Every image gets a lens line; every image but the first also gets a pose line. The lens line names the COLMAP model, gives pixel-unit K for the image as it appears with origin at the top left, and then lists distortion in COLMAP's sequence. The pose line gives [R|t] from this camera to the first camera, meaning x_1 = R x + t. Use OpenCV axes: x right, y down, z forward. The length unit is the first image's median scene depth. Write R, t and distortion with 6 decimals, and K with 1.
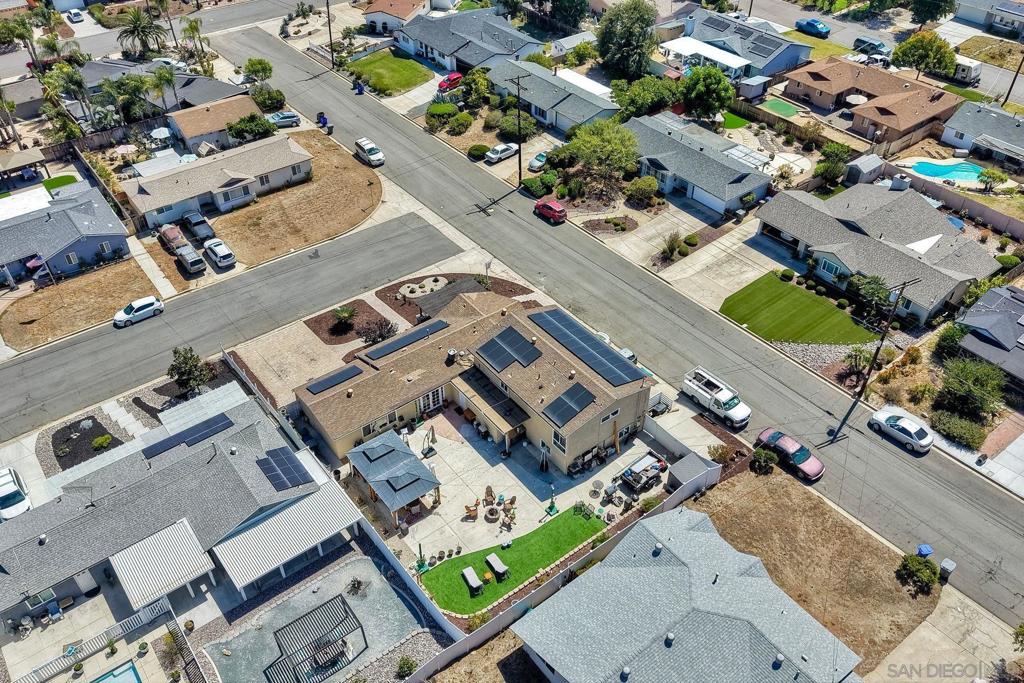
lens RADIAL K [[803.9, 0, 516.2], [0, 803.9, 344.5], [0, 0, 1]] dist [0.059817, -0.087577]
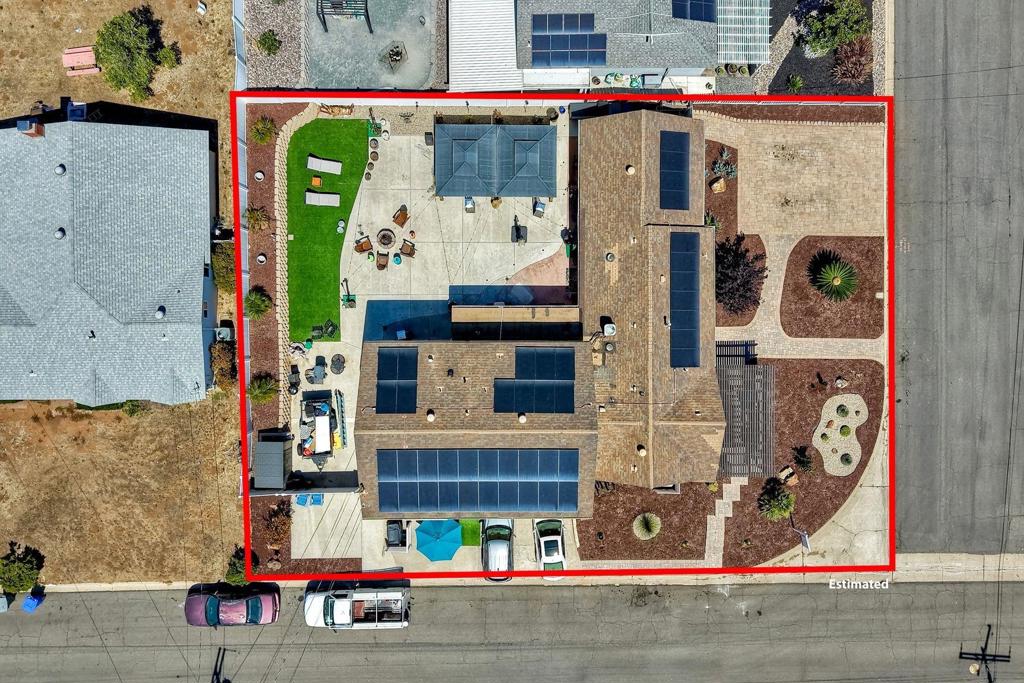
lens RADIAL K [[803.9, 0, 516.2], [0, 803.9, 344.5], [0, 0, 1]] dist [0.059817, -0.087577]
pose [[-0.612644, 0.790357, -0.001625, -0.019912], [-0.519656, -0.401260, 0.754286, -0.436237], [0.595503, 0.462954, 0.656544, 0.490006]]
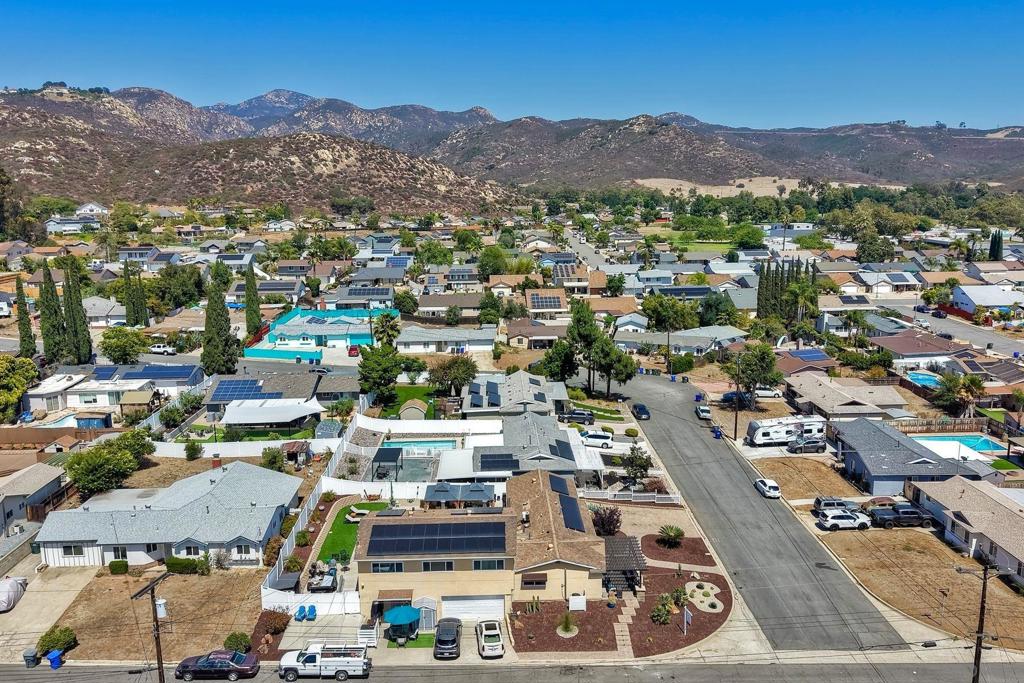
lens RADIAL K [[819.9, 0, 516.3], [0, 819.9, 361.1], [0, 0, 1]] dist [0.061451, -0.106918]
pose [[-0.595466, 0.172073, -0.784736, 0.722901], [-0.520234, 0.661743, 0.539863, -0.681460], [0.612190, 0.729717, -0.304527, 1.115657]]
